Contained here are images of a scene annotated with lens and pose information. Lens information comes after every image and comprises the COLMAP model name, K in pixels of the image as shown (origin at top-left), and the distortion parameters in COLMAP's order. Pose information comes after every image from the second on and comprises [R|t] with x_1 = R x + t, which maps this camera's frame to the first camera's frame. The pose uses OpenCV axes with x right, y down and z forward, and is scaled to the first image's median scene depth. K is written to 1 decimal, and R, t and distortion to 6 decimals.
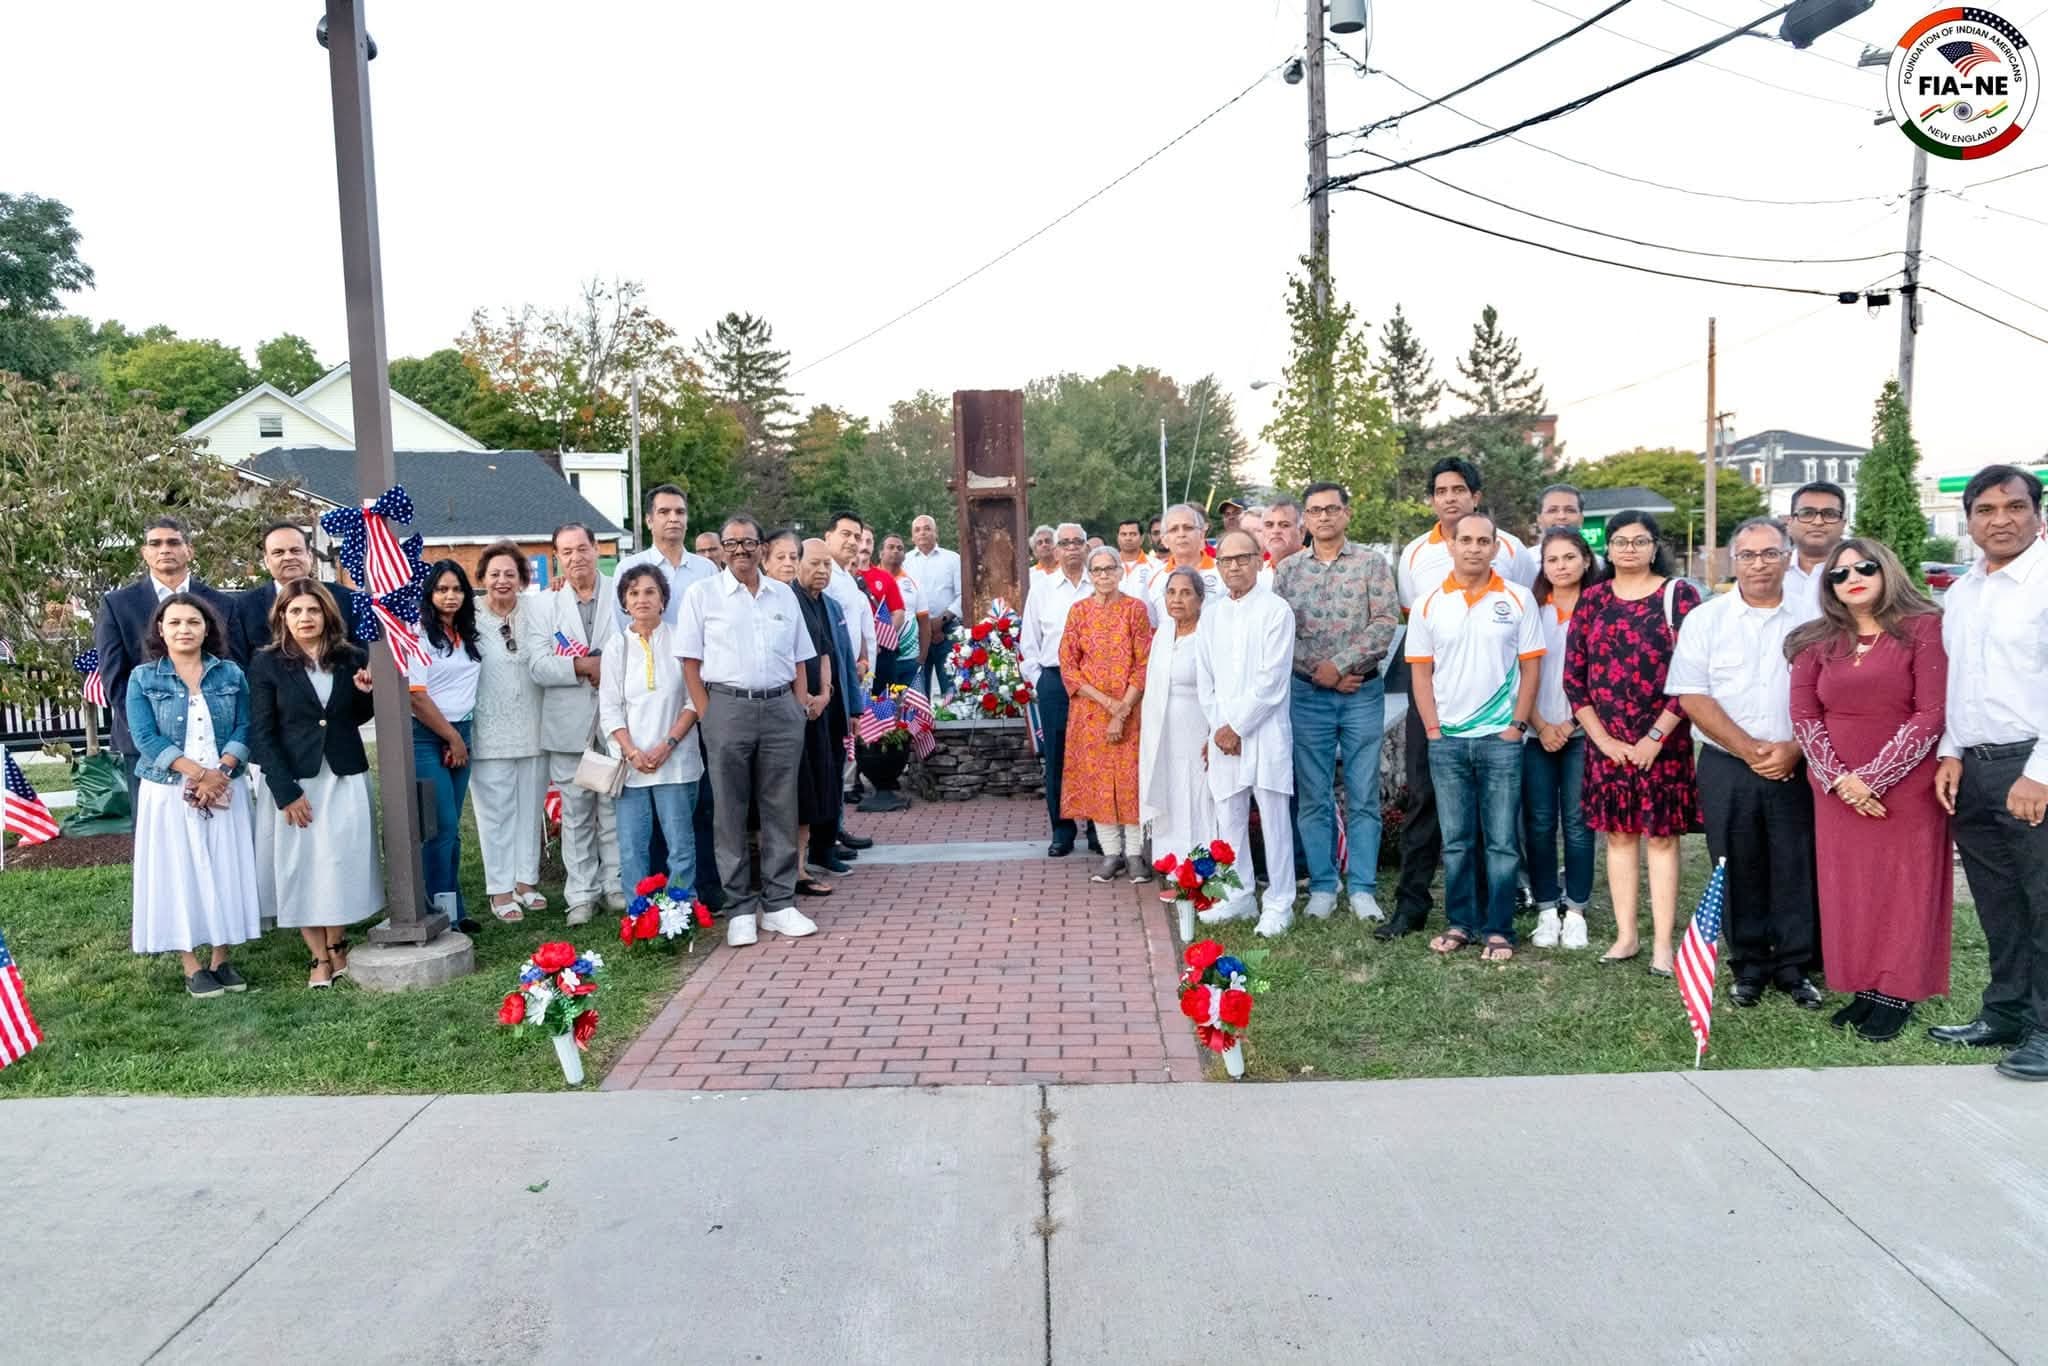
lens RADIAL K [[1513.7, 0, 1024.0], [0, 1513.7, 683.0], [0, 0, 1]] dist [-0.041483, 0.024442]
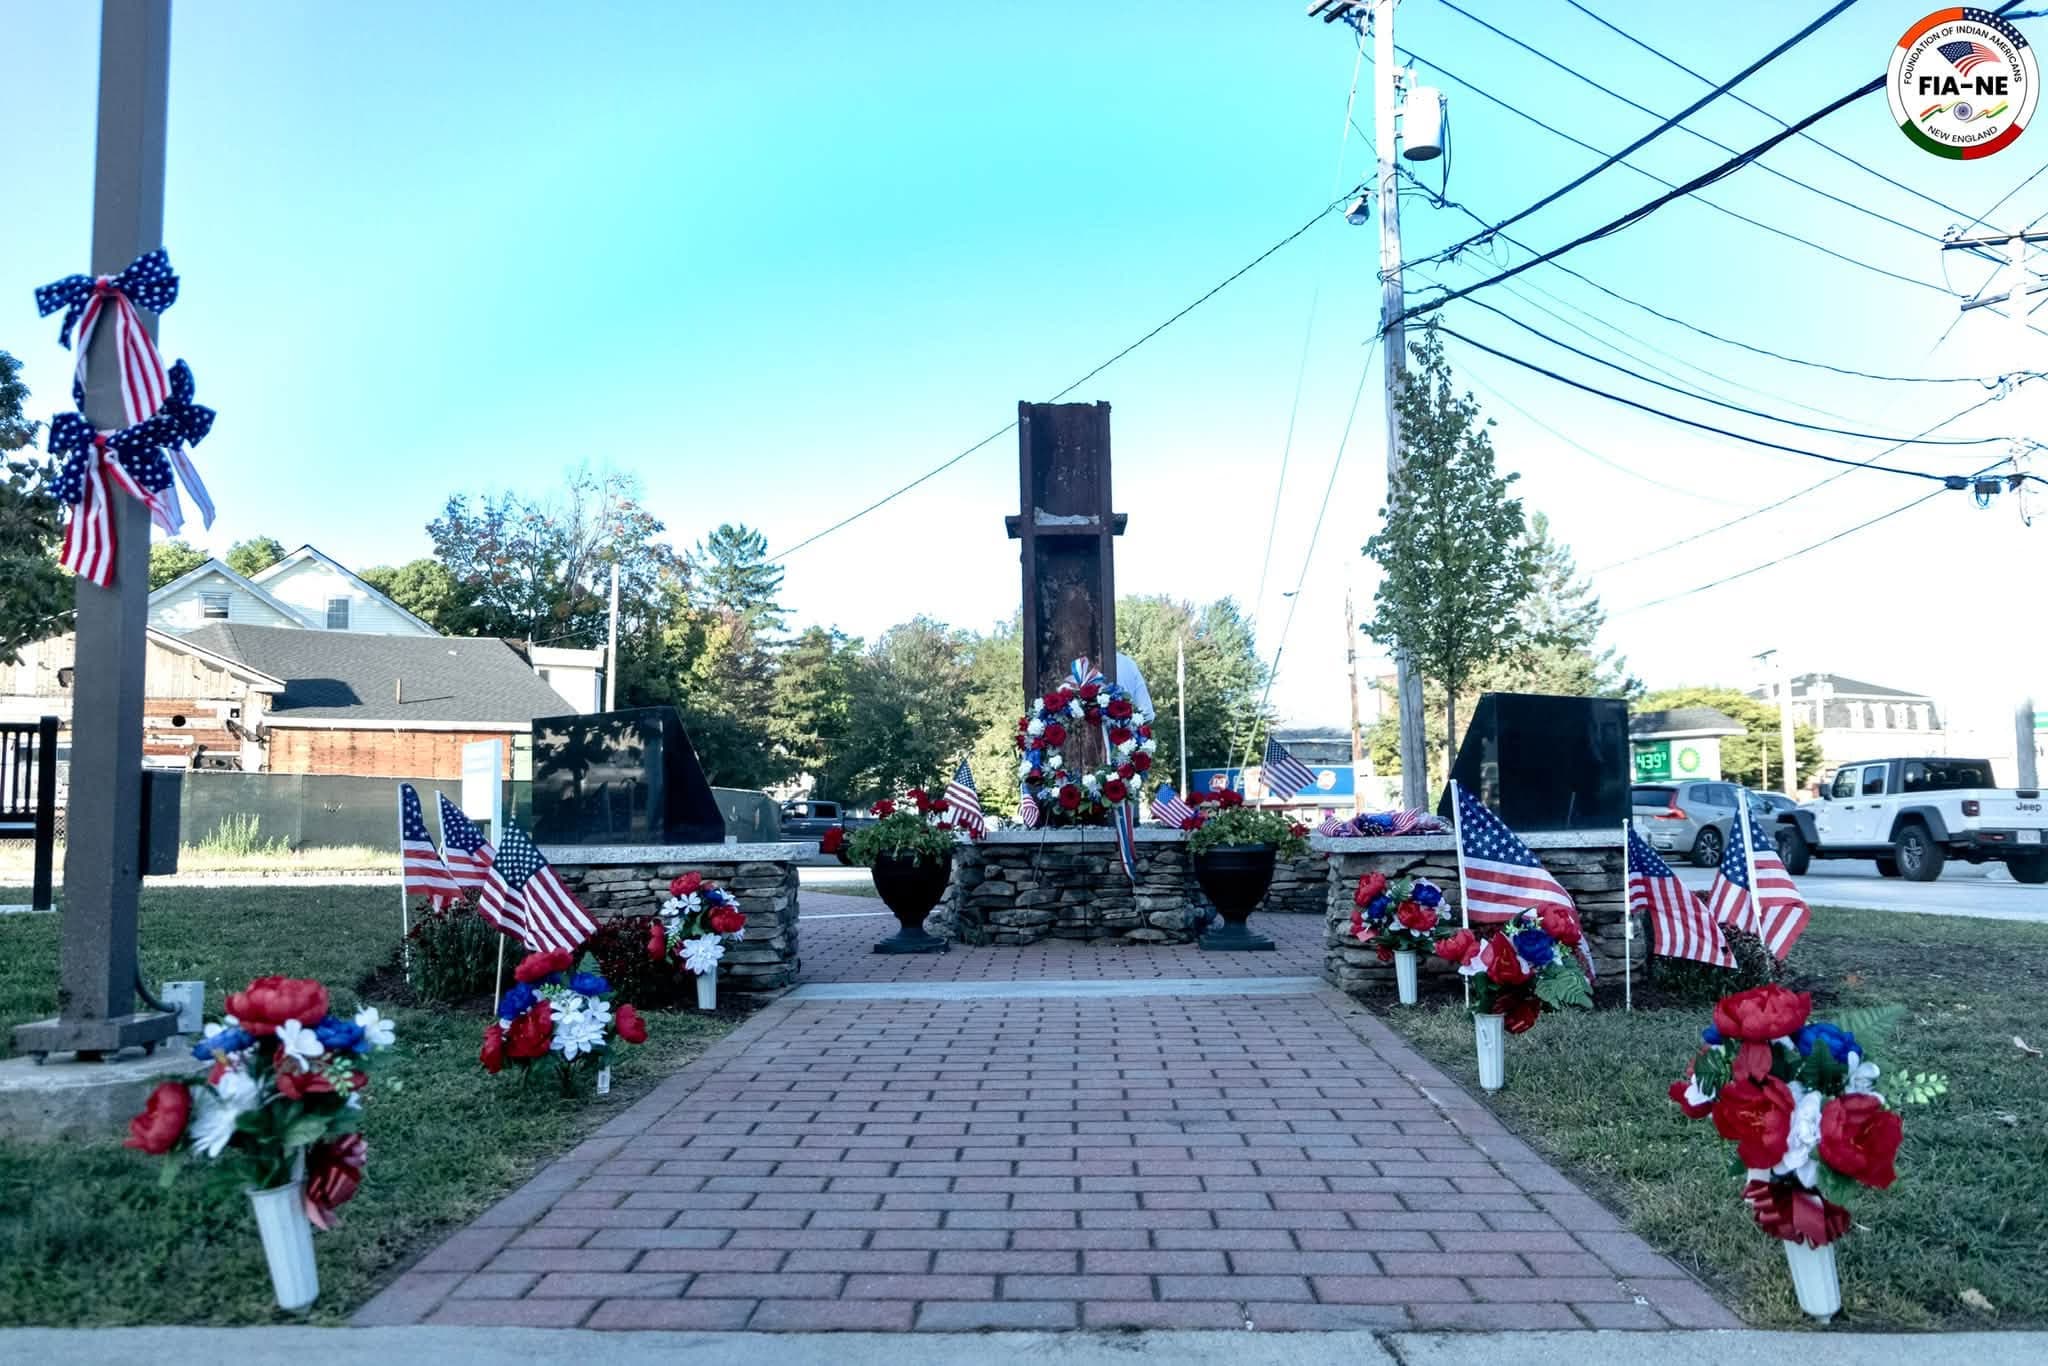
lens RADIAL K [[1513.7, 0, 1024.0], [0, 1513.7, 683.0], [0, 0, 1]] dist [-0.041483, 0.024442]
pose [[0.999611, 0.025341, 0.011692, -0.019434], [-0.022791, 0.983022, -0.182067, 0.032577], [-0.016107, 0.181730, 0.983217, 0.108097]]
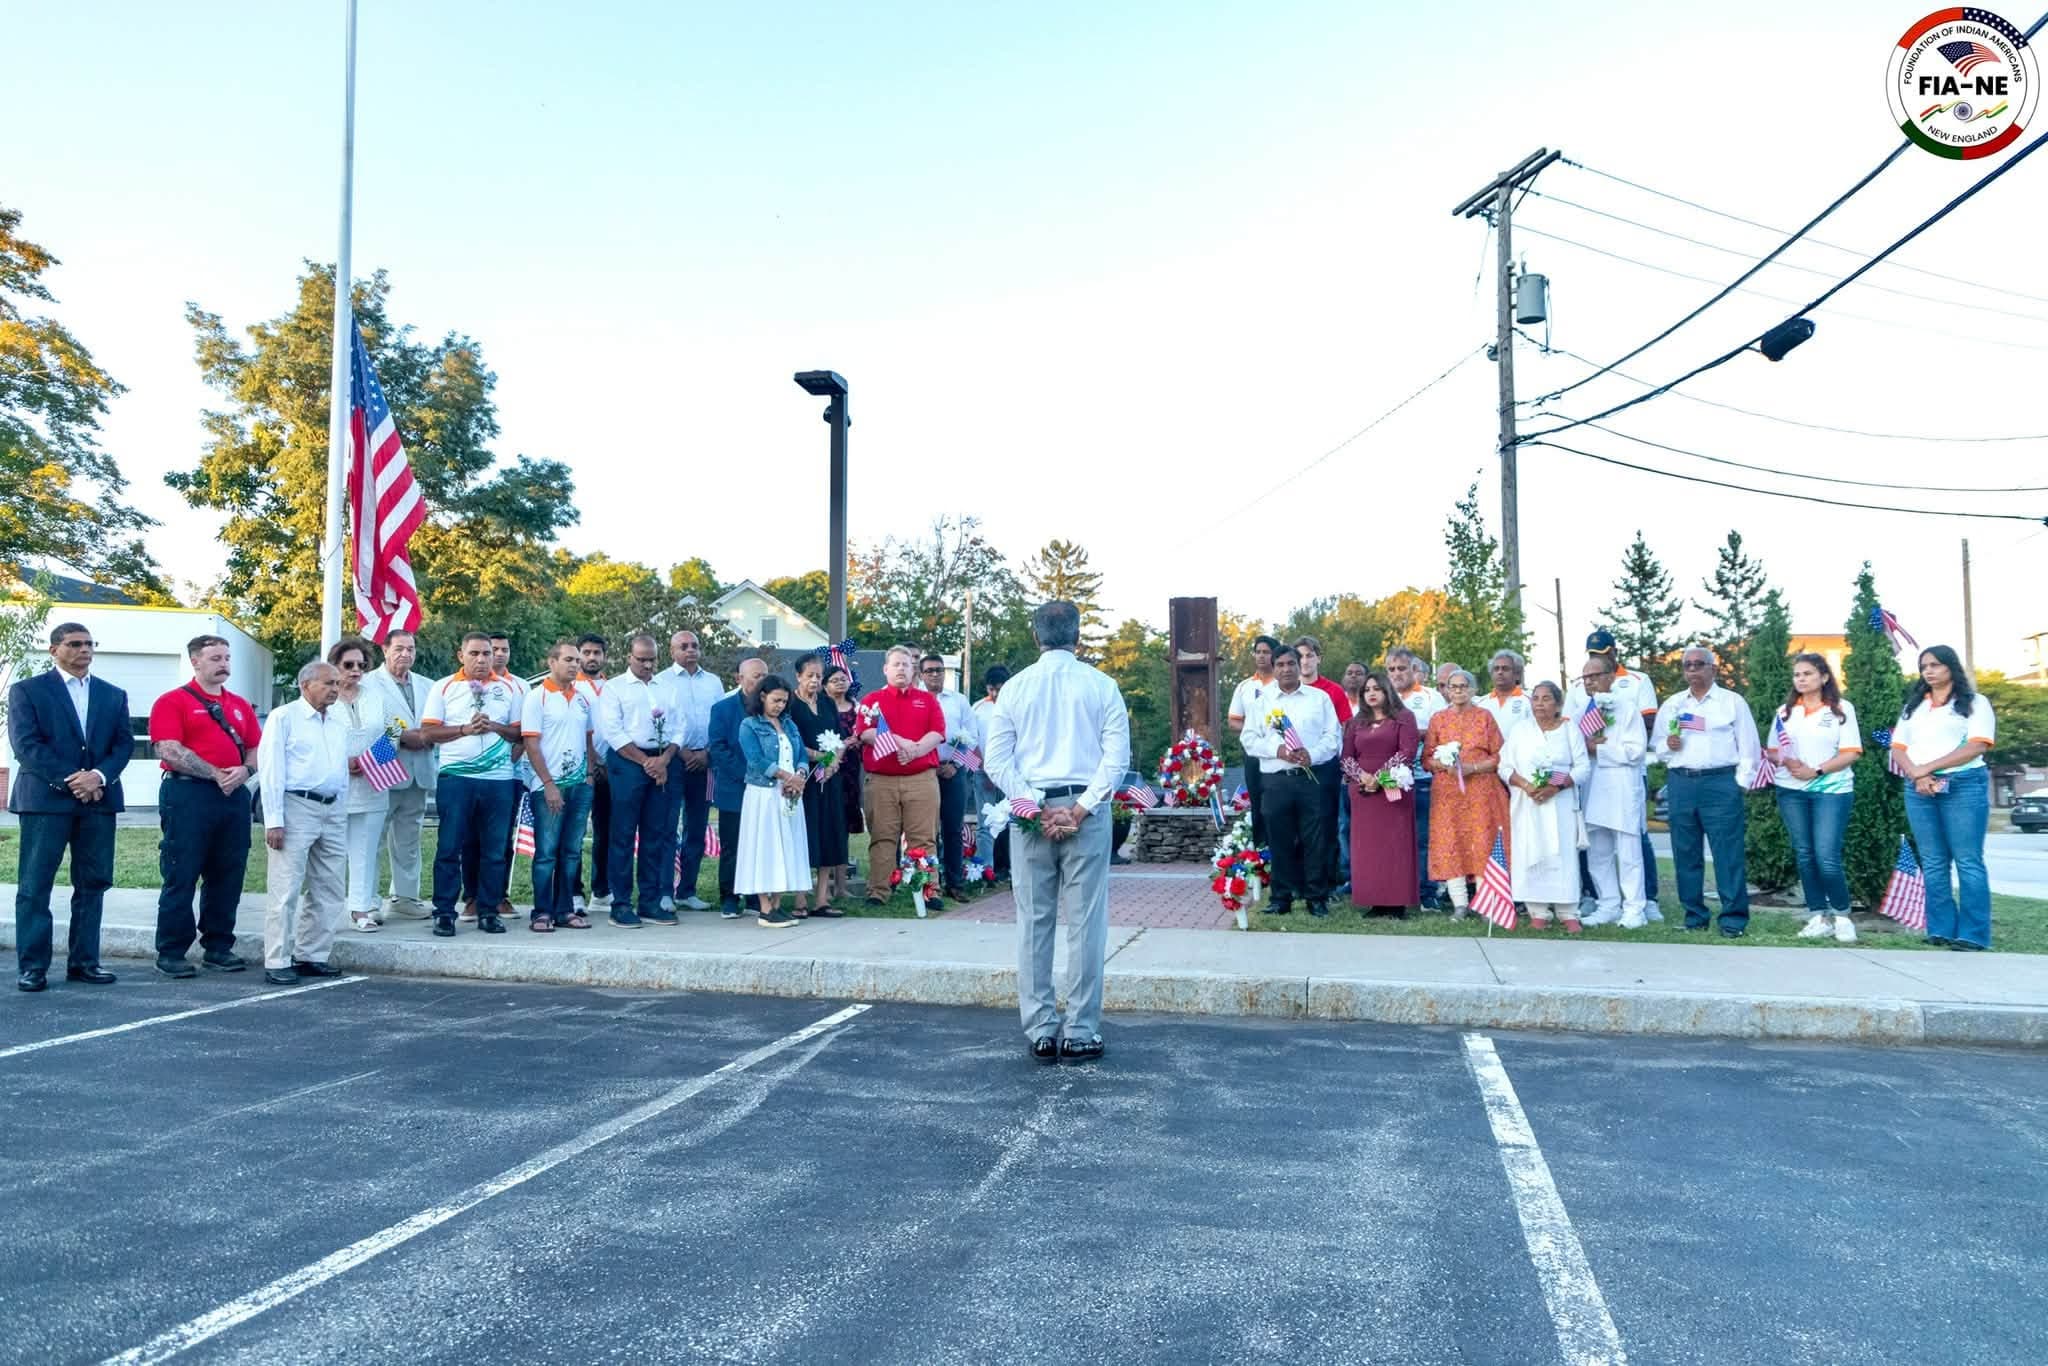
lens RADIAL K [[1561.7, 0, 891.7], [0, 1561.7, 681.2], [0, 0, 1]] dist [-0.039863, 0.001814]
pose [[0.955808, 0.018479, -0.293412, 0.058201], [-0.061287, 0.988620, -0.137382, 0.049254], [0.287534, 0.149293, 0.946063, -0.222324]]
